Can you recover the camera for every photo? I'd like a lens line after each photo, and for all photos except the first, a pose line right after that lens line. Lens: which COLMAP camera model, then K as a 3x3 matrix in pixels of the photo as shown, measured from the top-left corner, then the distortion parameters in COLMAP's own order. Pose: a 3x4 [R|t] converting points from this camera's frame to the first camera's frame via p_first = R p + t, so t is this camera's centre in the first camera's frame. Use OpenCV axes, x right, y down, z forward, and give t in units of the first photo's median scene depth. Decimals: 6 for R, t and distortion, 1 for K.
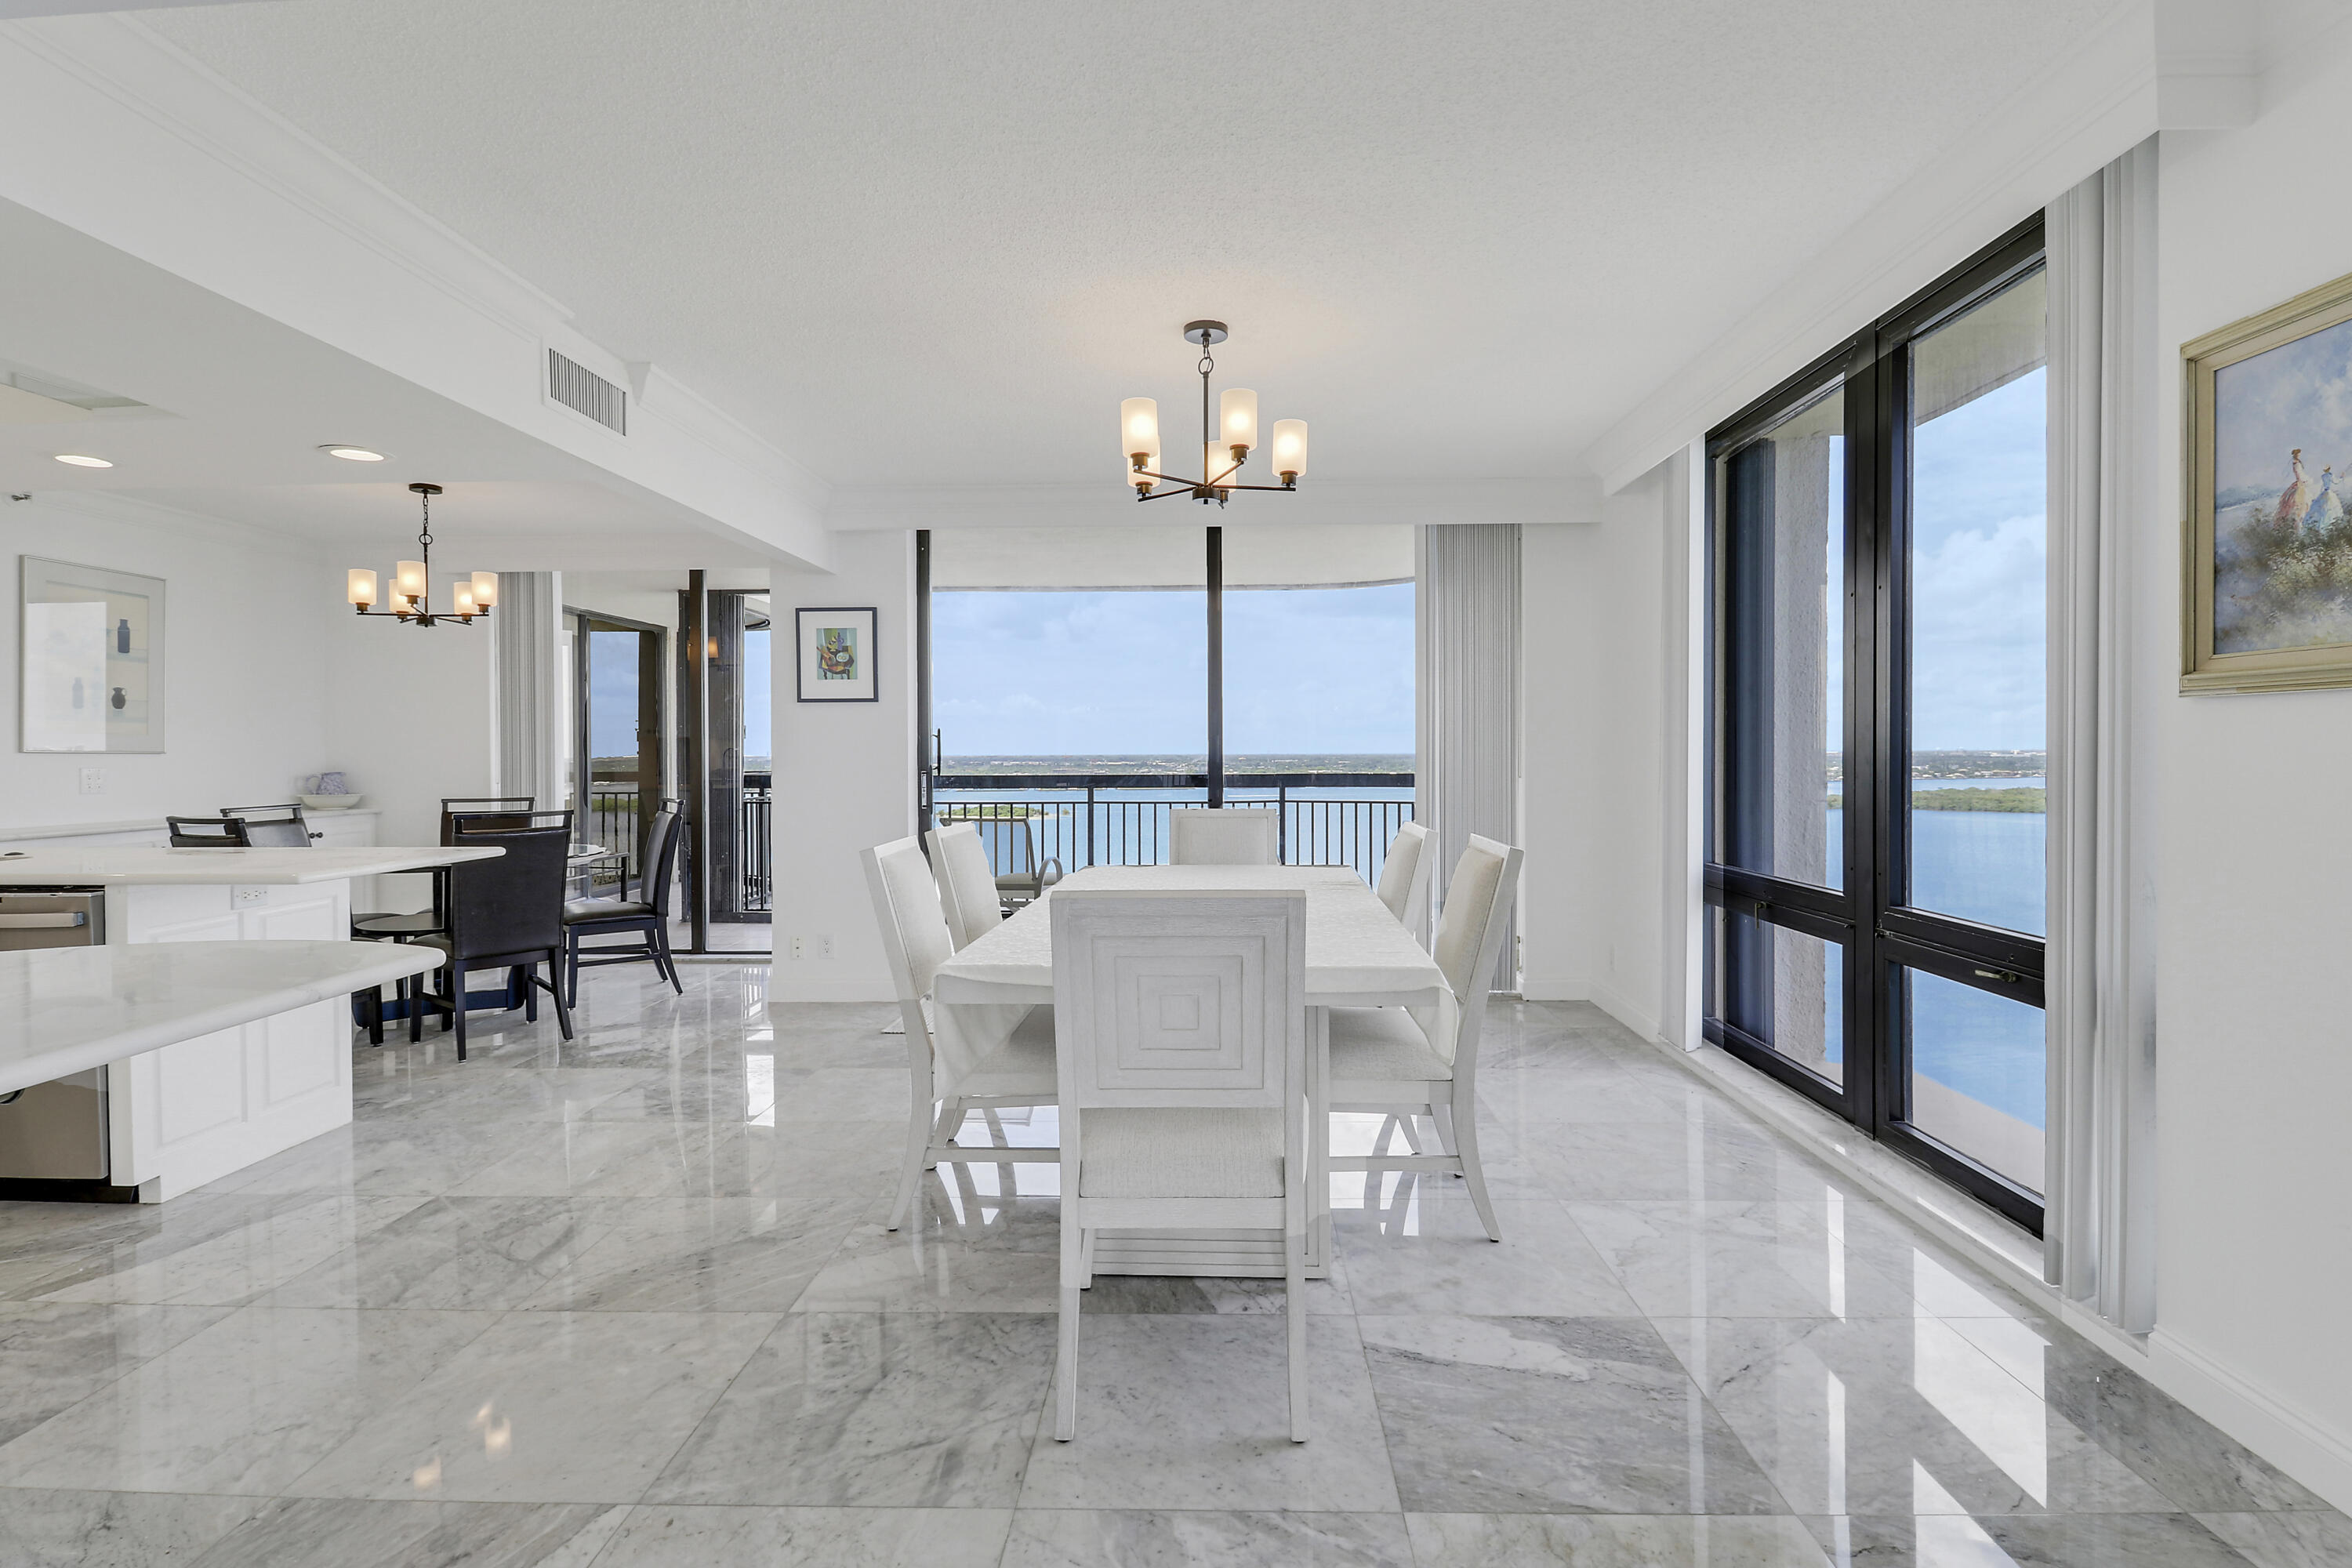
lens RADIAL K [[1098.3, 0, 1184.1], [0, 1098.3, 761.2], [0, 0, 1]] dist [-0.001589, -0.009331]
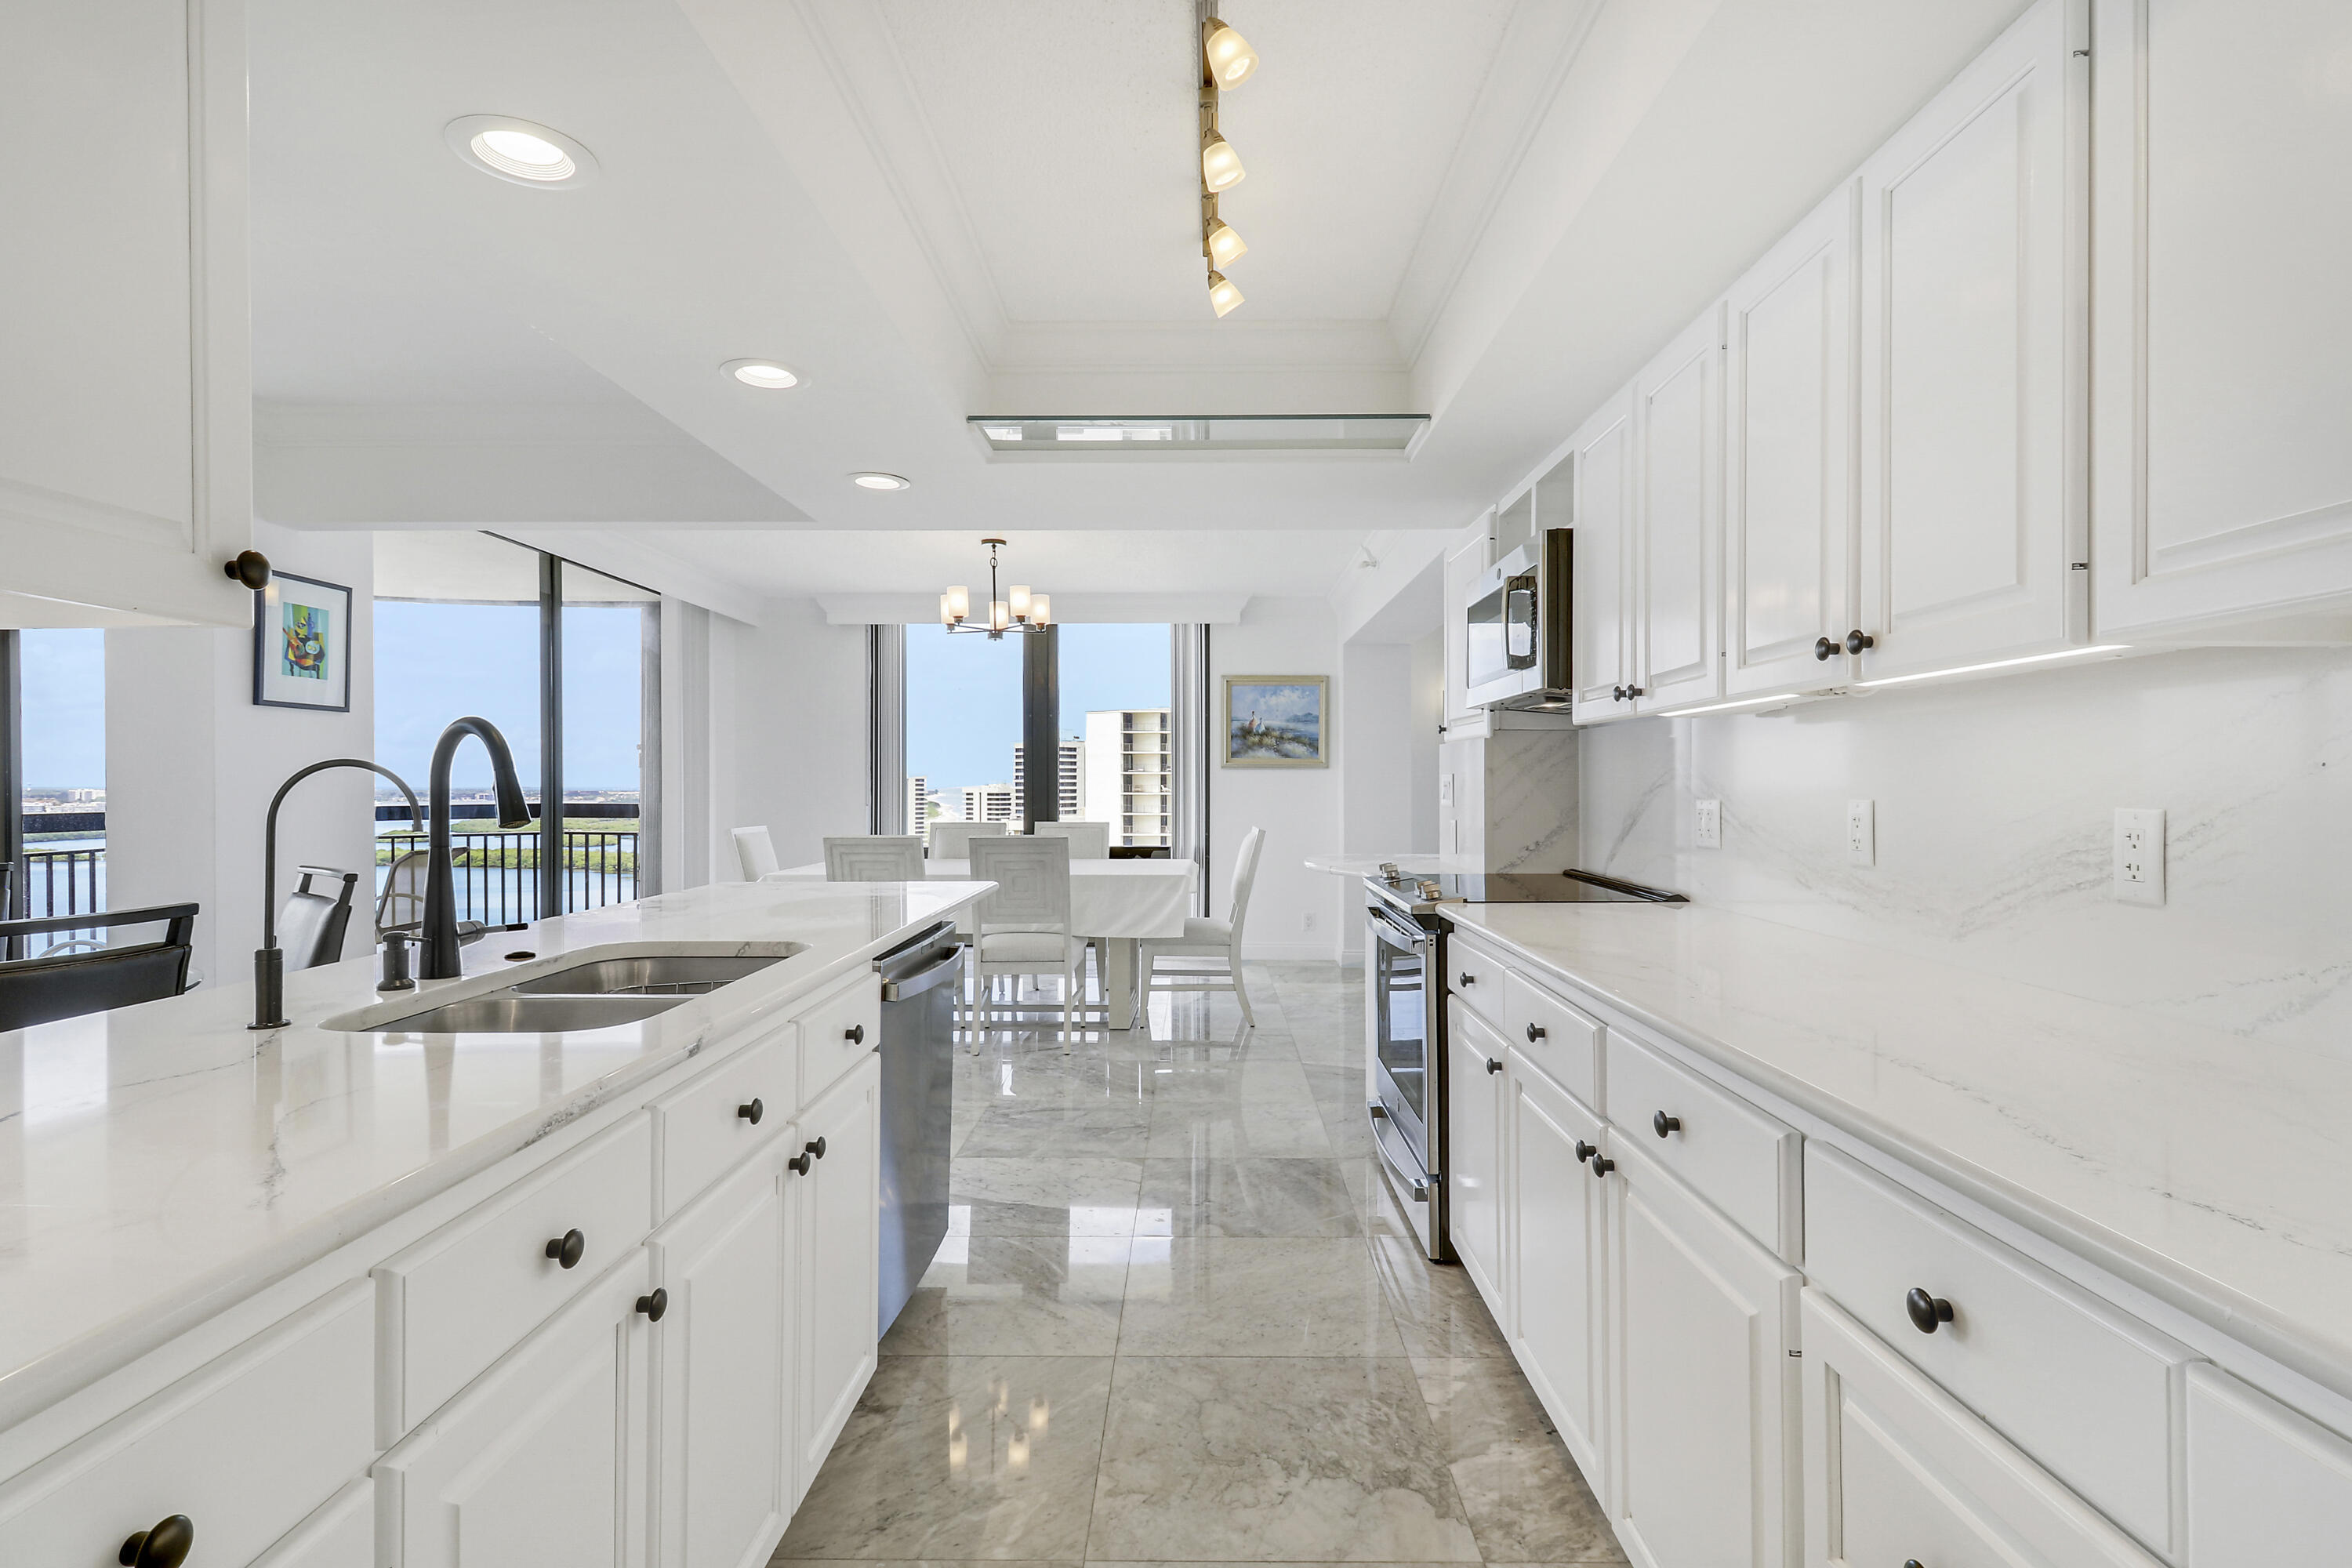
lens RADIAL K [[1098.3, 0, 1197.2], [0, 1098.3, 787.5], [0, 0, 1]] dist [-0.001589, -0.009331]
pose [[-0.028504, 0.003008, 0.999589, -2.277675], [0.009523, 0.999951, -0.002737, 0.012297], [-0.999548, 0.009441, -0.028531, 0.944989]]
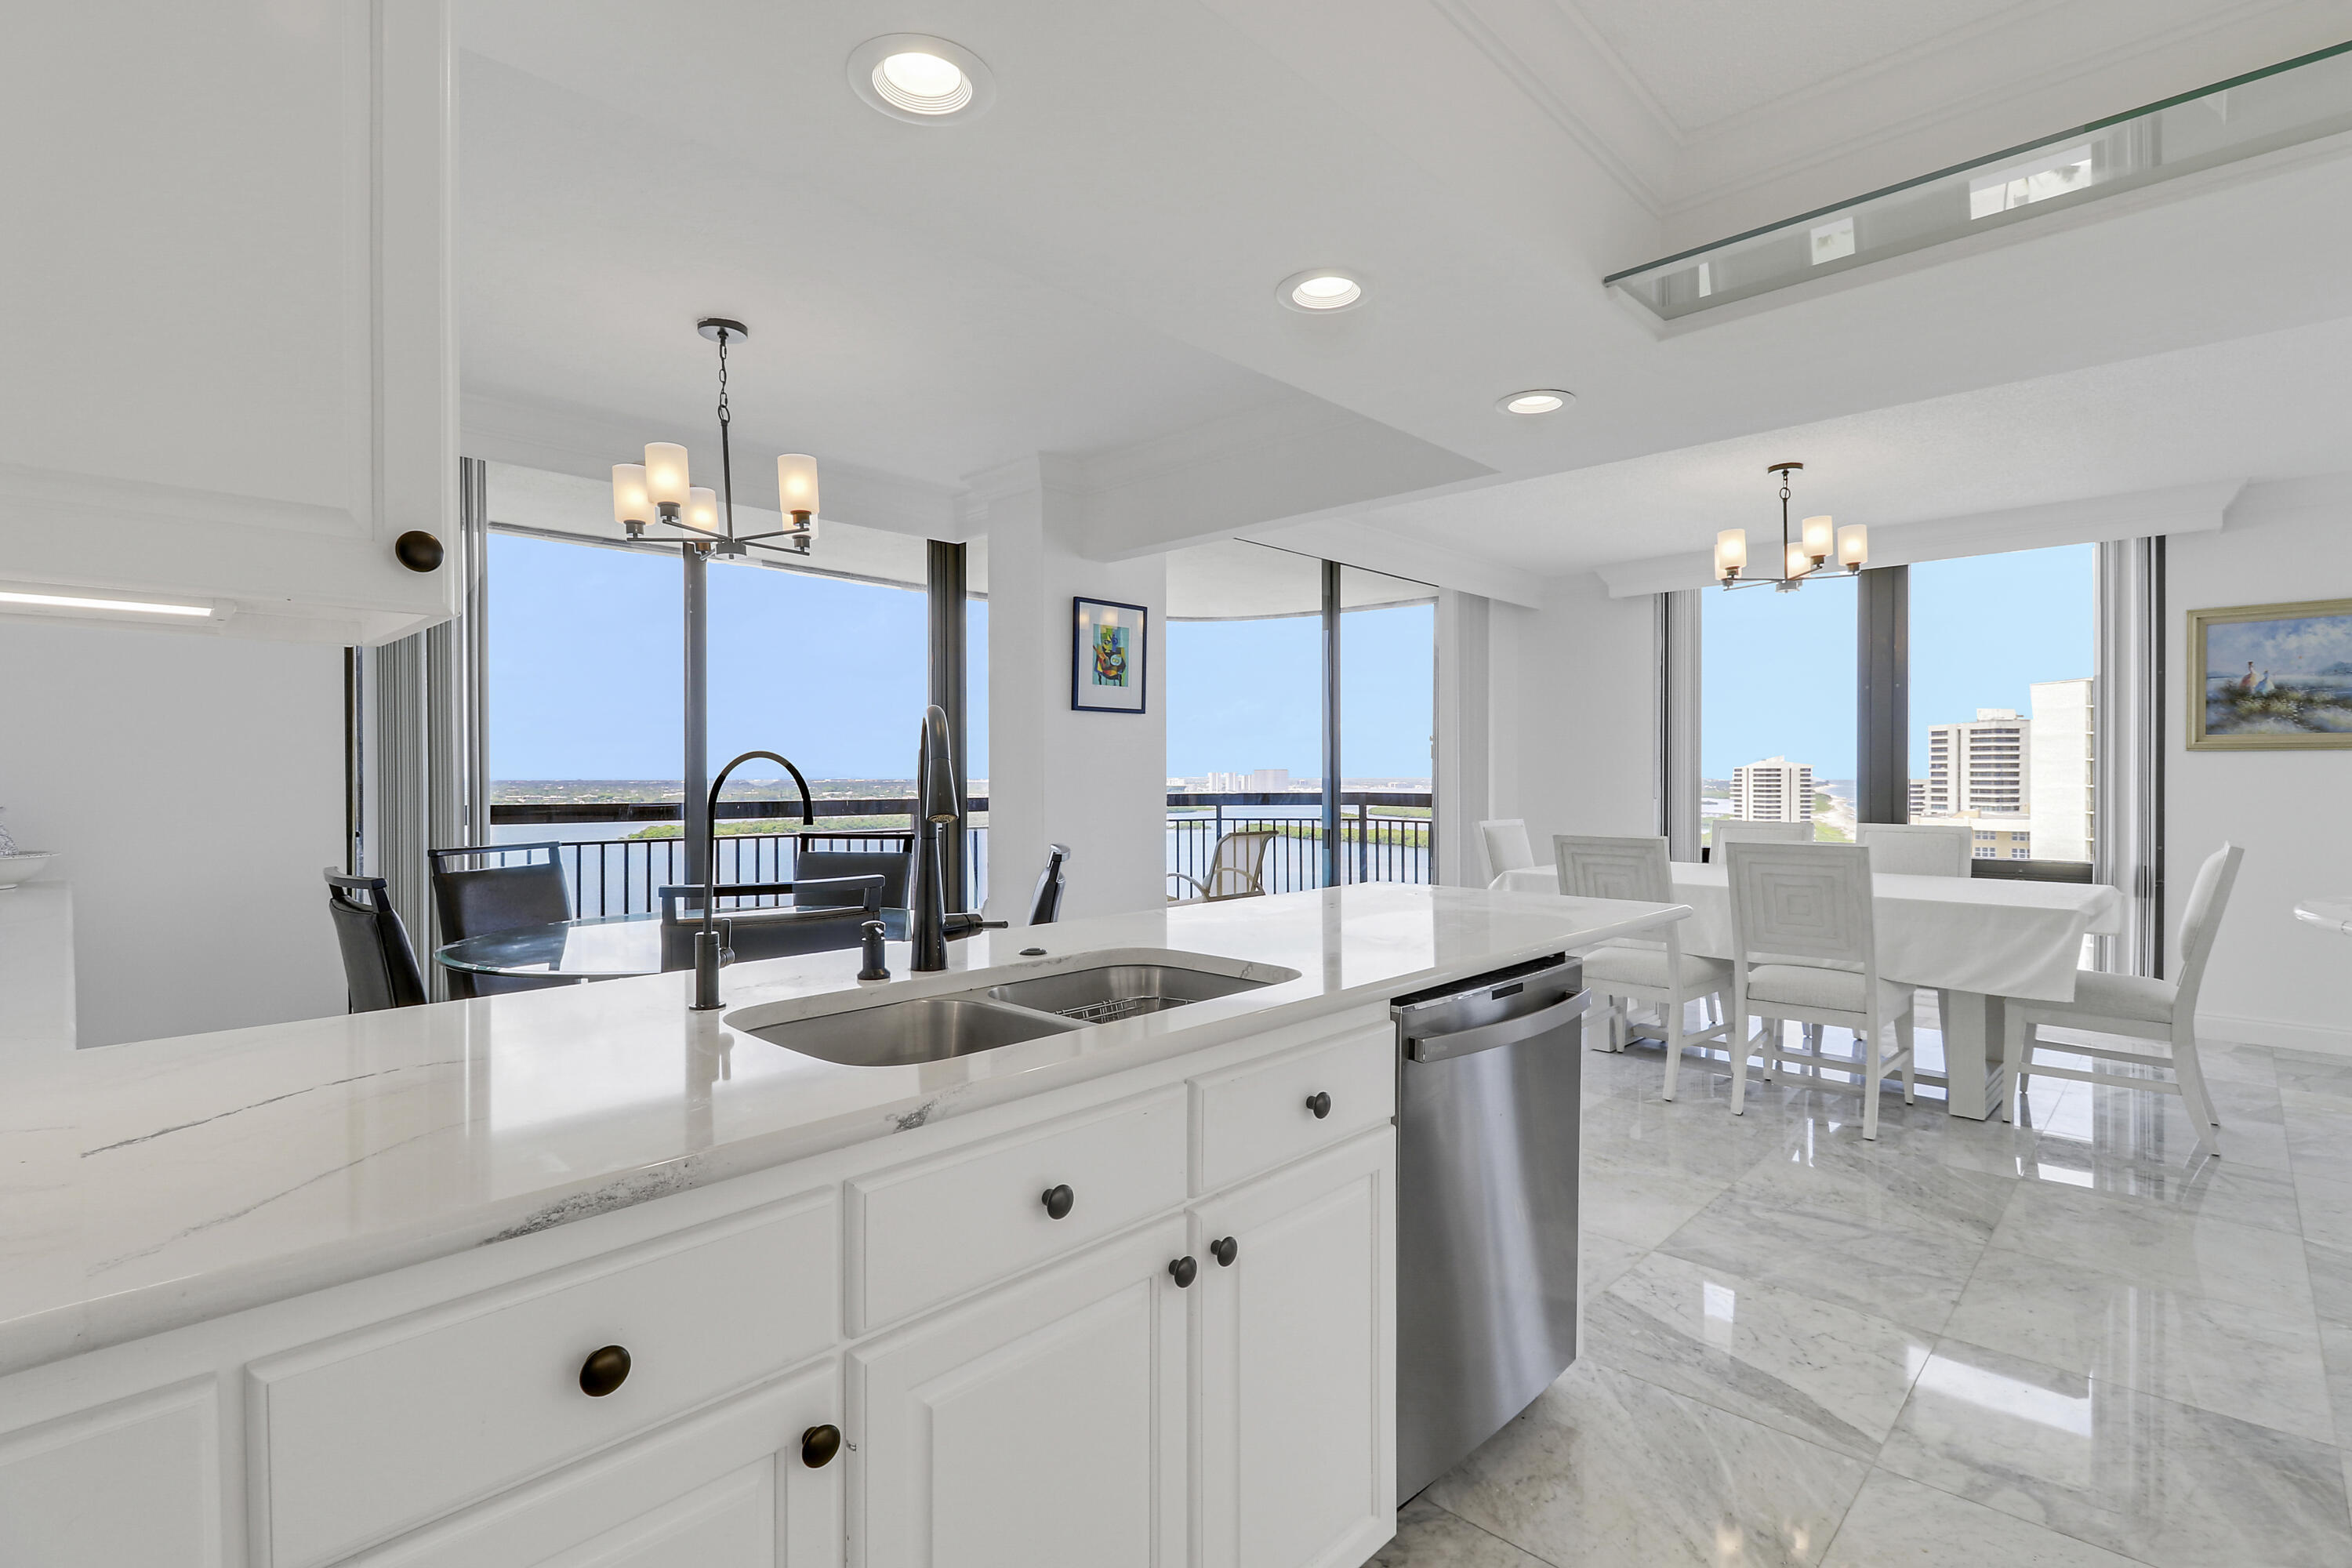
lens RADIAL K [[1098.3, 0, 1183.2], [0, 1098.3, 787.3], [0, 0, 1]] dist [-0.001589, -0.009331]
pose [[0.669127, -0.002772, 0.743143, -1.990024], [0.003823, 0.999993, 0.000287, 0.011696], [-0.743138, 0.002649, 0.669133, 0.830280]]
